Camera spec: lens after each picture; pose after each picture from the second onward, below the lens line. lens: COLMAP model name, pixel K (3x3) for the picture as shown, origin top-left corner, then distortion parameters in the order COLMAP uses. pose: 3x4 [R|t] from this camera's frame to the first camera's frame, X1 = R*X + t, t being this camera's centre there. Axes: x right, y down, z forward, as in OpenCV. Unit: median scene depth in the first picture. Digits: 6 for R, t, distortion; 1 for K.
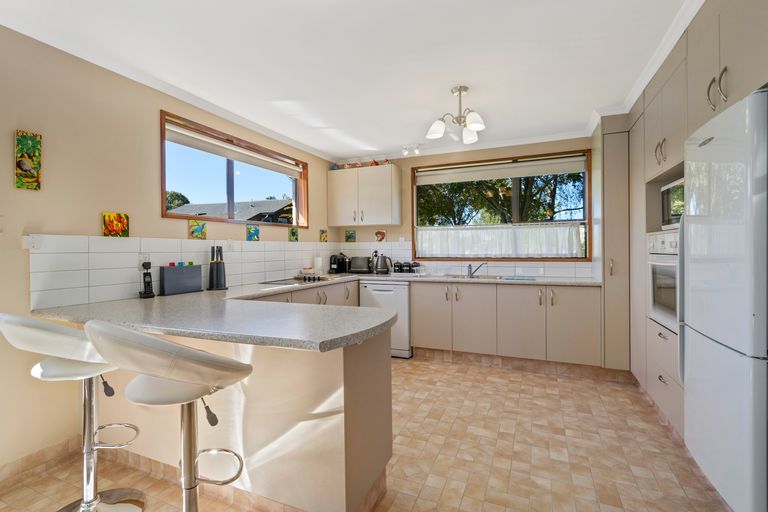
lens RADIAL K [[349.7, 0, 388.0], [0, 349.7, 250.5], [0, 0, 1]] dist [-0.001131, 0.000538]
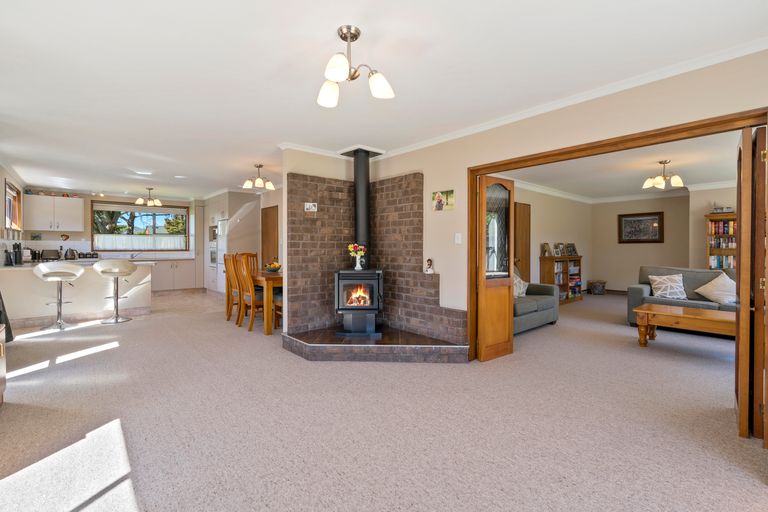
lens RADIAL K [[349.7, 0, 387.2], [0, 349.7, 250.1], [0, 0, 1]] dist [-0.001131, 0.000538]
pose [[0.441880, 0.000017, 0.897074, -0.907011], [-0.002817, 0.999995, 0.001369, 0.013833], [-0.897070, -0.003132, 0.441878, -1.208464]]
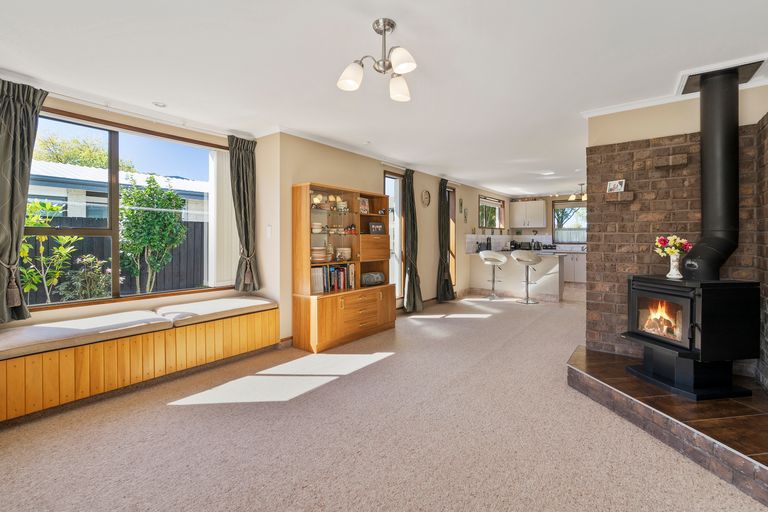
lens RADIAL K [[349.7, 0, 382.3], [0, 349.7, 242.6], [0, 0, 1]] dist [-0.001131, 0.000538]
pose [[0.967562, 0.011020, -0.252392, -0.415032], [-0.008814, 0.999912, 0.009868, 0.008473], [0.252479, -0.007323, 0.967575, -1.399500]]
